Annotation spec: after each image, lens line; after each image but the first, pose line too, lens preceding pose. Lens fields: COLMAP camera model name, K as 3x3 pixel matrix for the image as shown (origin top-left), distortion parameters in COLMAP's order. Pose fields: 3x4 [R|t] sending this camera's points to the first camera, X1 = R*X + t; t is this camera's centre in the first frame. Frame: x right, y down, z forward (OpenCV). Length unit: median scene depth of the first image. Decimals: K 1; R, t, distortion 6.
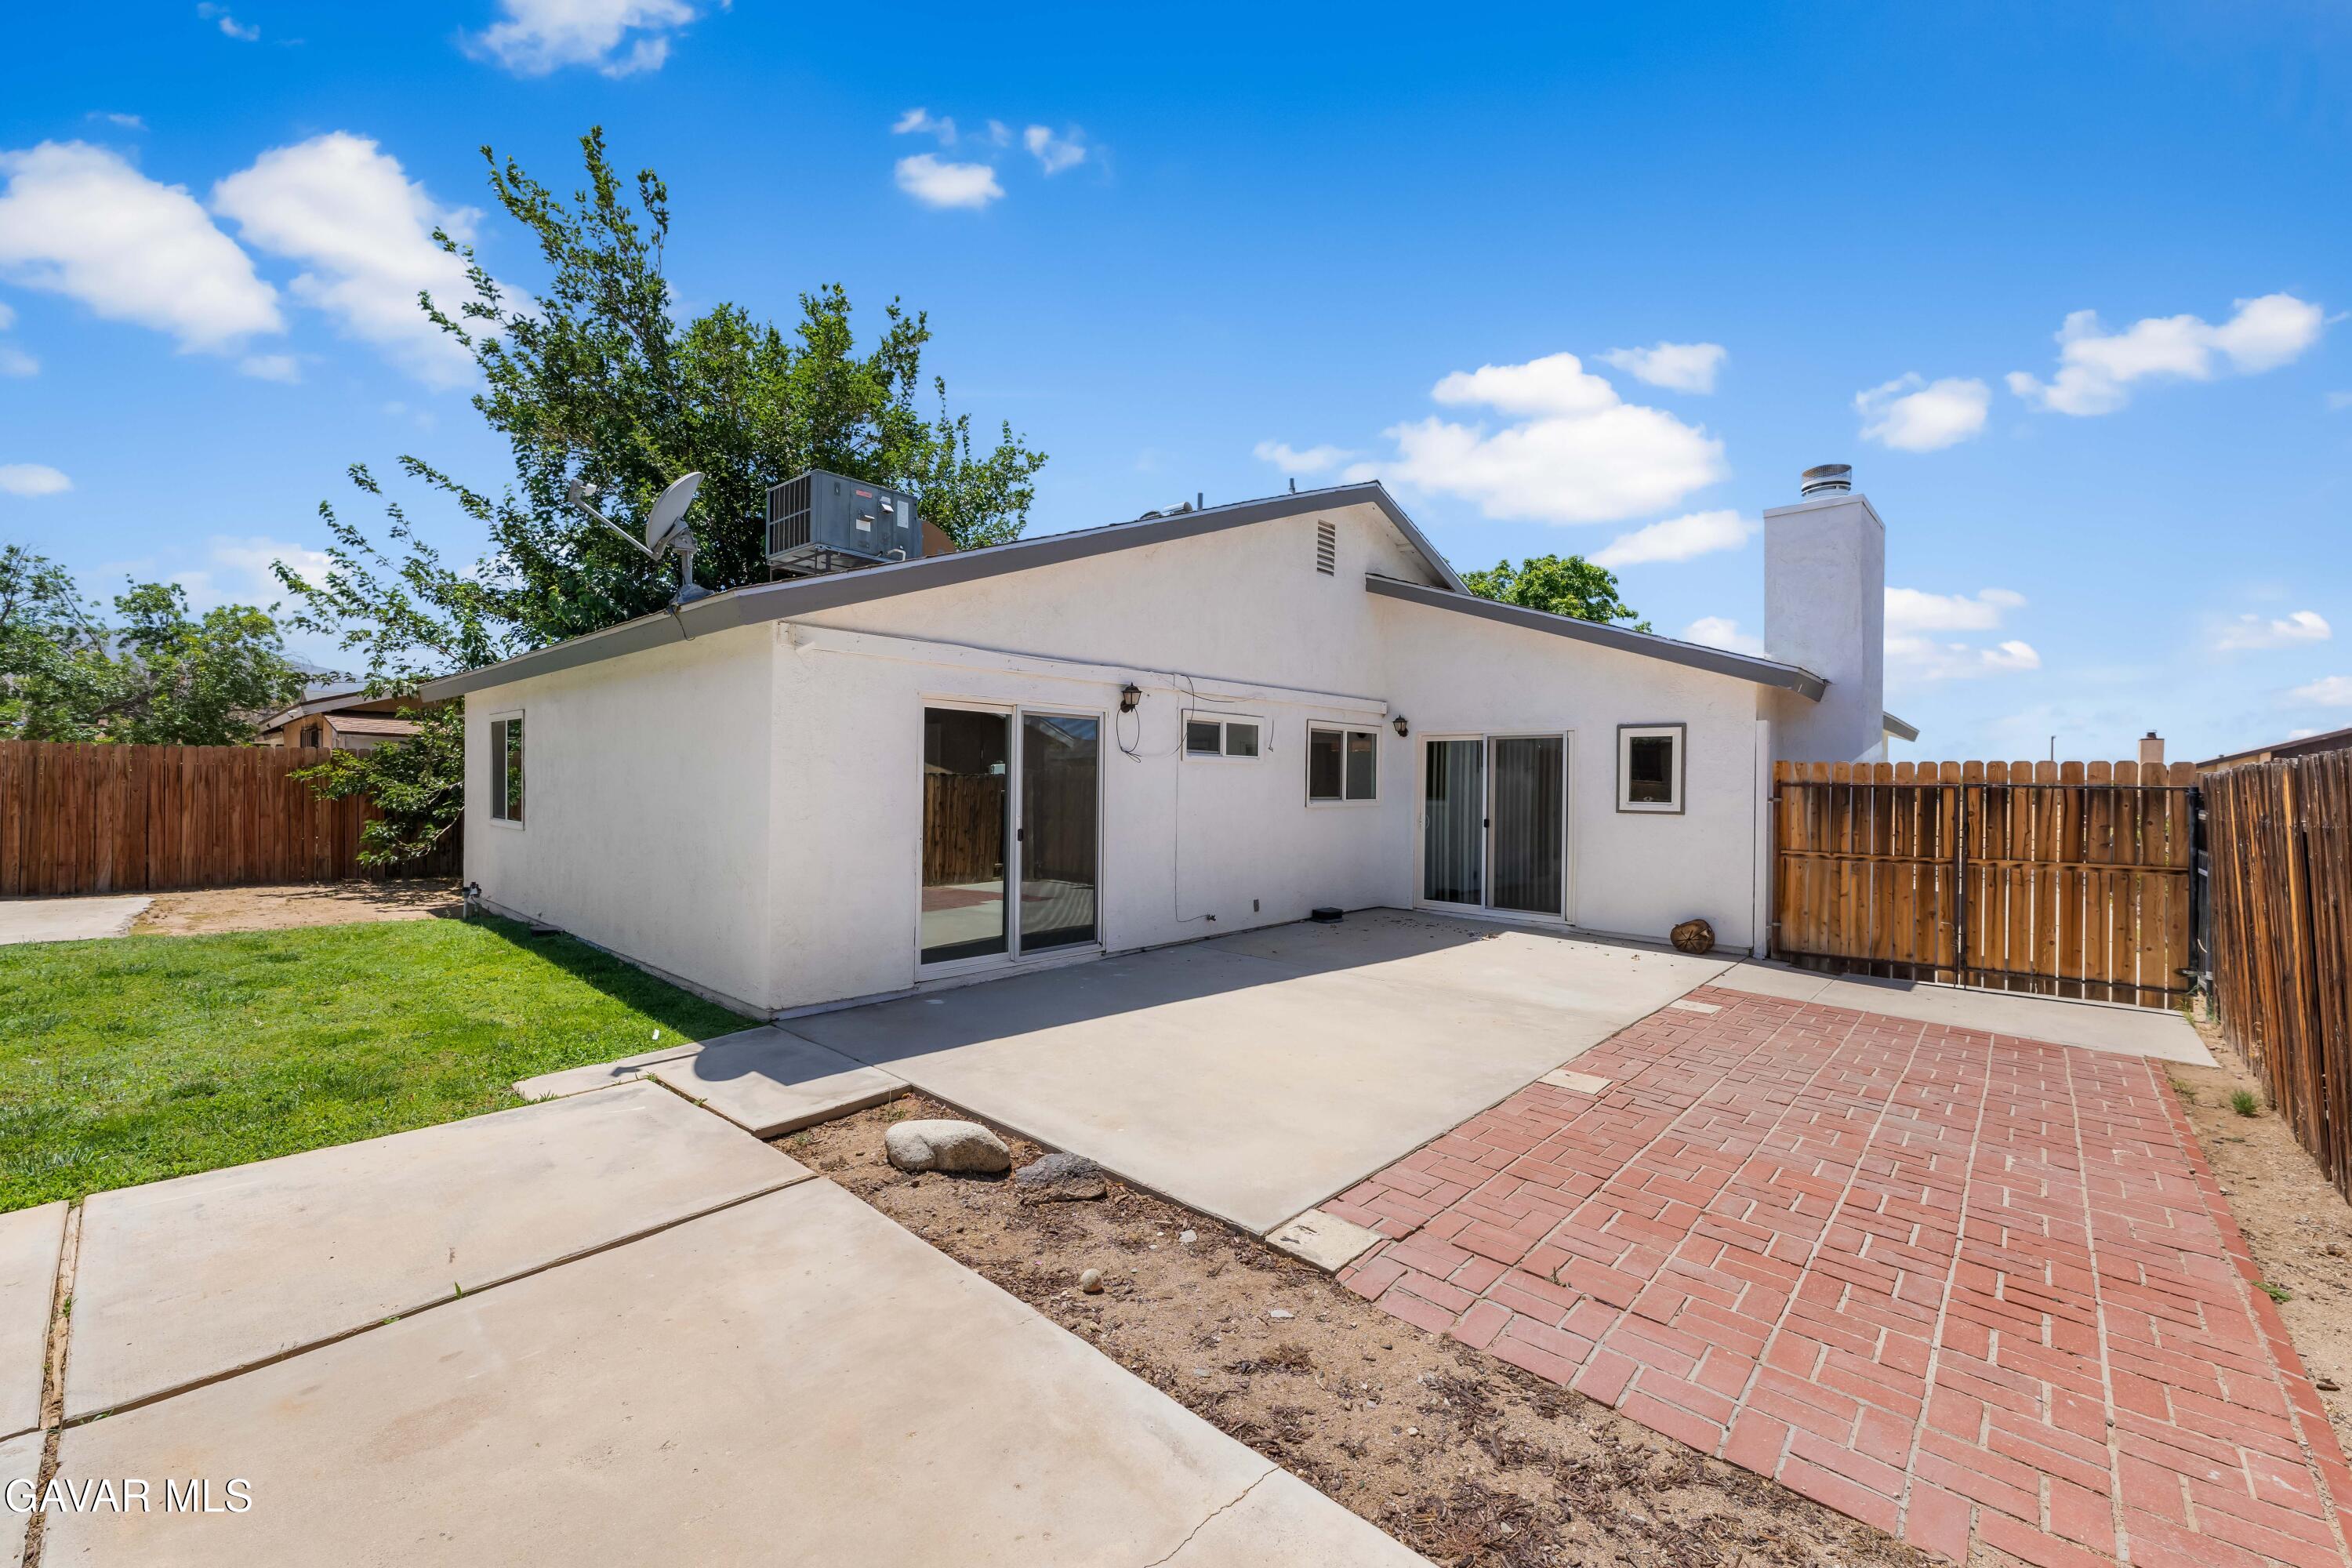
lens RADIAL K [[940.9, 0, 1173.0], [0, 940.9, 798.6], [0, 0, 1]] dist [0.000366, 0.000048]
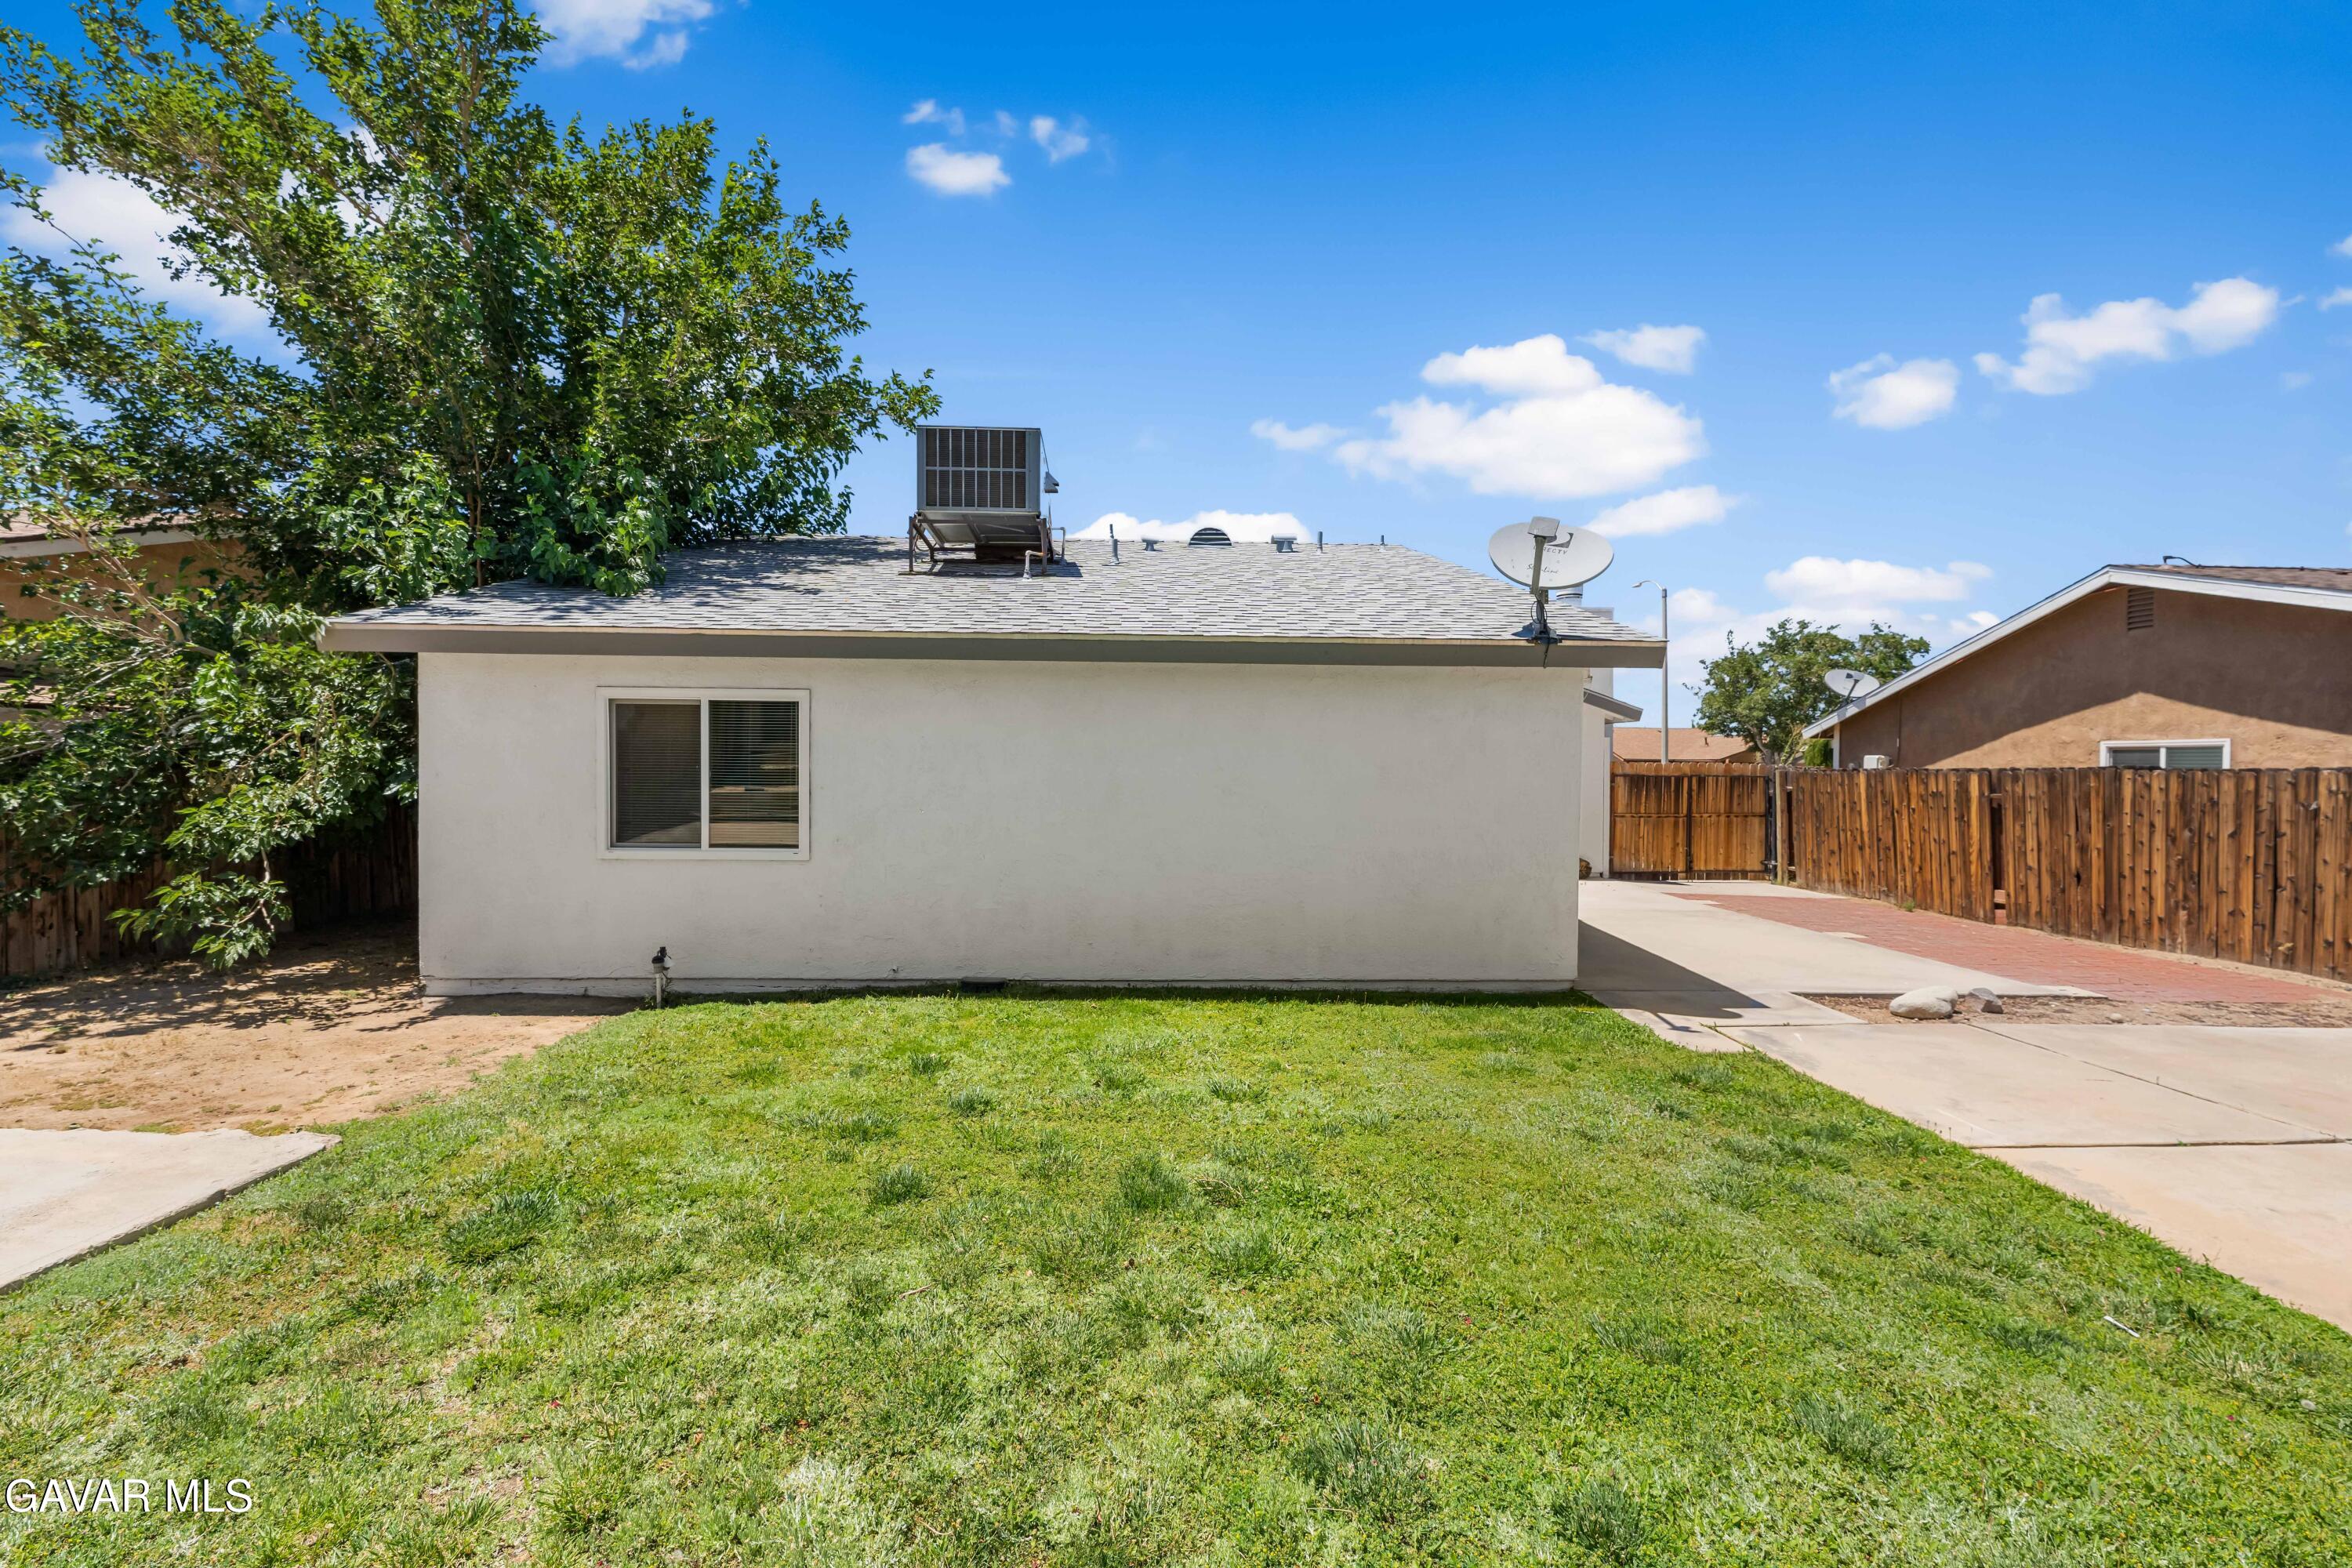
lens RADIAL K [[940.9, 0, 1167.7], [0, 940.9, 781.9], [0, 0, 1]] dist [0.000366, 0.000048]
pose [[0.714048, -0.018349, 0.699856, -1.323317], [0.013104, 0.999832, 0.012844, -0.041716], [-0.699974, 0.000000, 0.714168, 0.403947]]
